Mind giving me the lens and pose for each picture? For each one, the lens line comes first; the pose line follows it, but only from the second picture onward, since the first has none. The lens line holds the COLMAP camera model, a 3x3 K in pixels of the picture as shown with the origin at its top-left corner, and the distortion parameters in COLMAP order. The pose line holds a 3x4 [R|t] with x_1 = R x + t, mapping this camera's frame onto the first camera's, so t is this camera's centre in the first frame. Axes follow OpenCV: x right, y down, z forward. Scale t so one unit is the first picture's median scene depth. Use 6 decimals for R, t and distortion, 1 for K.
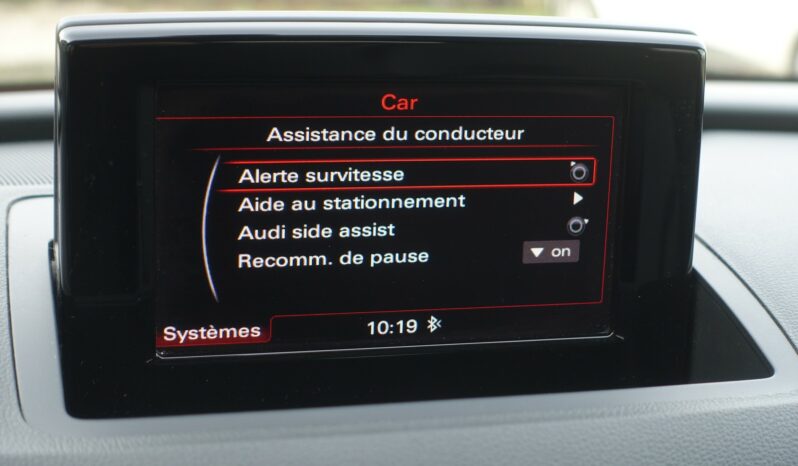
lens RADIAL K [[1594.9, 0, 395.5], [0, 1594.9, 200.6], [0, 0, 1]] dist [-0.138525, -0.280440]
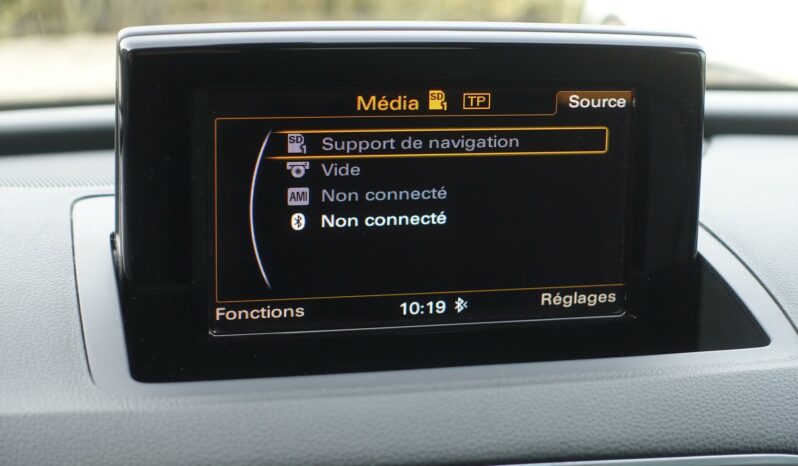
lens RADIAL K [[1594.9, 0, 395.5], [0, 1594.9, 200.6], [0, 0, 1]] dist [-0.138525, -0.280440]
pose [[0.999633, -0.013154, -0.023676, 0.007023], [0.012685, 0.999722, -0.019869, 0.031285], [0.023931, 0.019562, 0.999522, -0.115559]]
